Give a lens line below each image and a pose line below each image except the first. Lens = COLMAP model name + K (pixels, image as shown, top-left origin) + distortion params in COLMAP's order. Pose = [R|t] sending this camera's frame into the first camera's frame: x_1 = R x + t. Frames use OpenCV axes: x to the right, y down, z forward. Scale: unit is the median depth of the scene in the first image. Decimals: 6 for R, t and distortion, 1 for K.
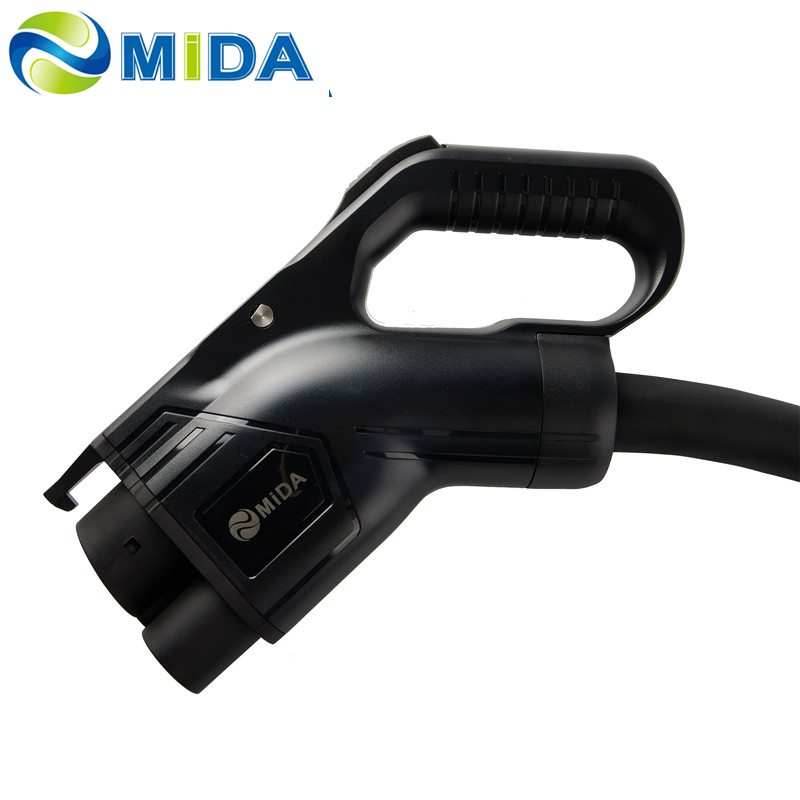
lens RADIAL K [[1266.8, 0, 399.5], [0, 1266.8, 400.5], [0, 0, 1]] dist [-0.046470, 0.000000]
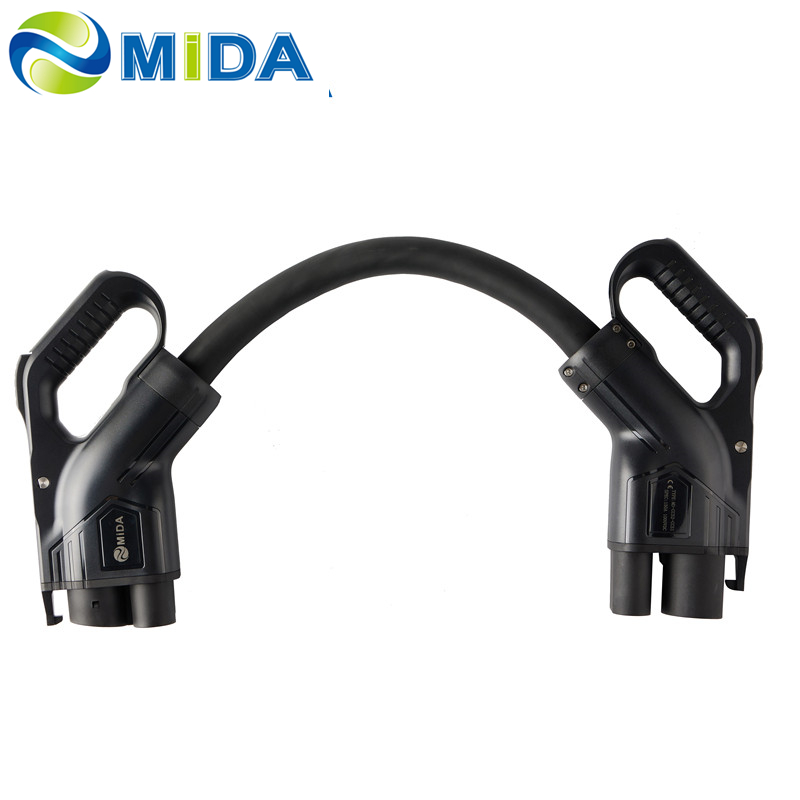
lens RADIAL K [[1548.7, 0, 399.4], [0, 1548.7, 399.2], [0, 0, 1]] dist [0.002387, 0.000000]
pose [[0.615407, -0.787735, 0.027355, 0.266823], [0.780461, 0.613844, 0.118640, -0.000600], [-0.110248, -0.051663, 0.992561, -1.433154]]
